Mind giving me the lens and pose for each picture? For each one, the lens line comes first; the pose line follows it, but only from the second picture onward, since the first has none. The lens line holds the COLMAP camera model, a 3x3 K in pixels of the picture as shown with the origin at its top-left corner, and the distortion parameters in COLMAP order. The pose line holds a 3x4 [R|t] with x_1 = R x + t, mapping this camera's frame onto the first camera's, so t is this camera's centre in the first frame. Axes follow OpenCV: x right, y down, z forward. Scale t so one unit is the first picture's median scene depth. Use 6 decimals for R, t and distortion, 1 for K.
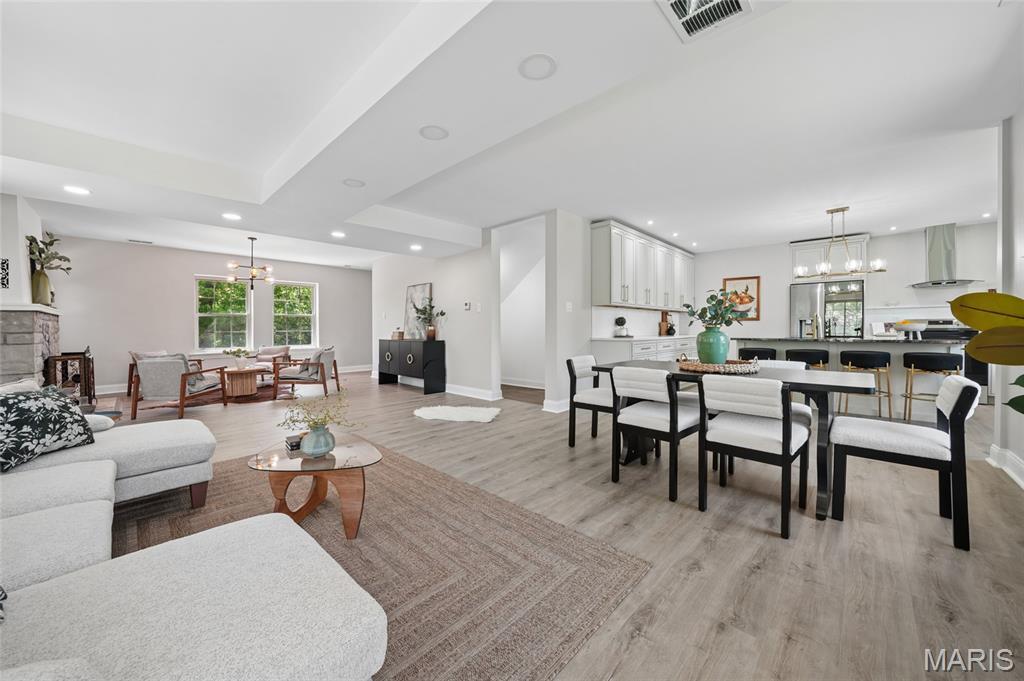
lens RADIAL K [[373.2, 0, 516.7], [0, 373.2, 328.3], [0, 0, 1]] dist [-0.002112, -0.000126]
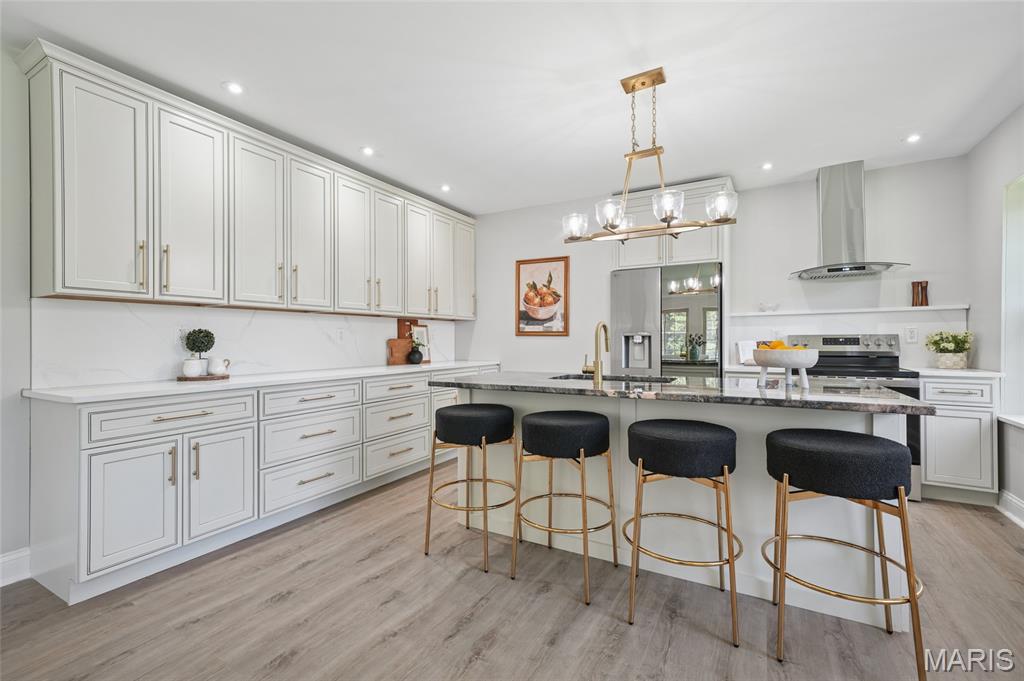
lens RADIAL K [[437.7, 0, 509.3], [0, 437.7, 334.4], [0, 0, 1]] dist [0.002359, 0.000072]
pose [[0.977231, 0.001382, 0.212173, 0.480984], [0.001490, 0.999909, -0.013375, -0.017236], [-0.212172, 0.013387, 0.977141, 0.434187]]
